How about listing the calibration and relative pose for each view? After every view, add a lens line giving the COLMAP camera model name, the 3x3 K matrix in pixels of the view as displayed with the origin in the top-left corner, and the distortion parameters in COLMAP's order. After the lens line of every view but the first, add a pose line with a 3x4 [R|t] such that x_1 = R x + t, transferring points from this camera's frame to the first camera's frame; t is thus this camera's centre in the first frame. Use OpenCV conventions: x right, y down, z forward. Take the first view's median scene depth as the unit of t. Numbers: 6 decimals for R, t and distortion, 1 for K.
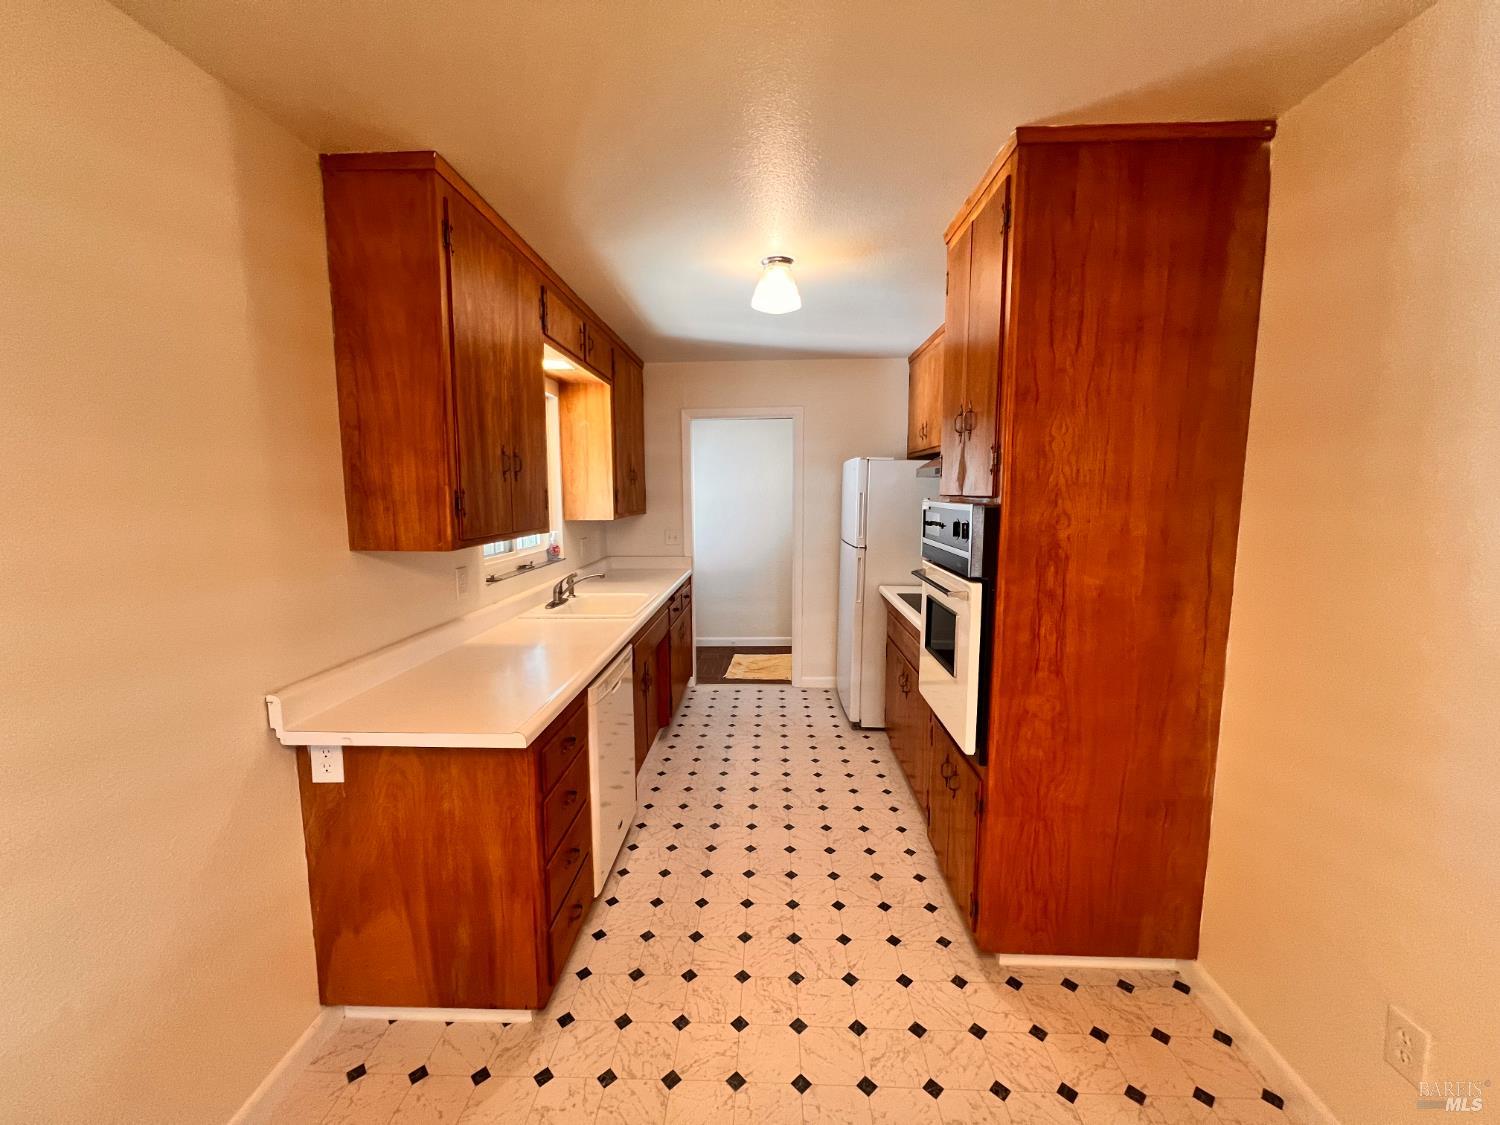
lens RADIAL K [[597.3, 0, 749.5], [0, 597.3, 561.1], [0, 0, 1]] dist [0.000868, 0.000041]
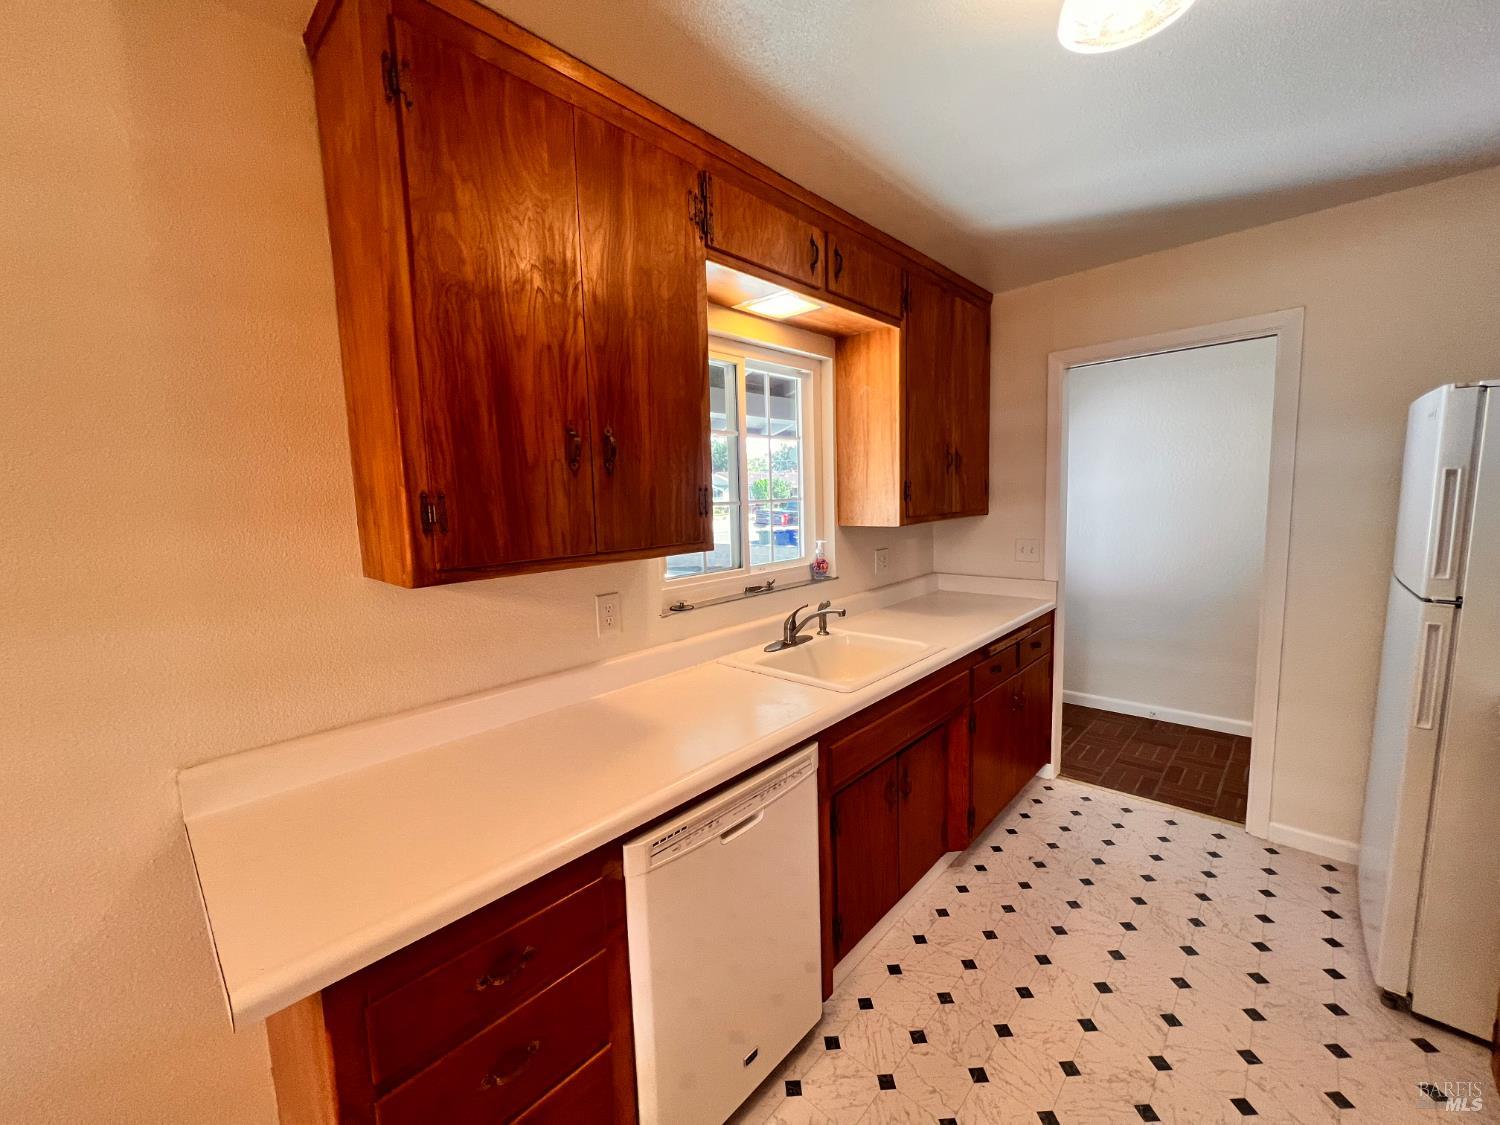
lens RADIAL K [[598.9, 0, 749.9], [0, 598.9, 560.2], [0, 0, 1]] dist [-0.002027, -0.000315]
pose [[0.755238, 0.052107, -0.653376, 0.093556], [-0.047370, 0.998567, 0.024881, -0.038890], [0.653737, 0.012159, 0.756624, 0.368685]]
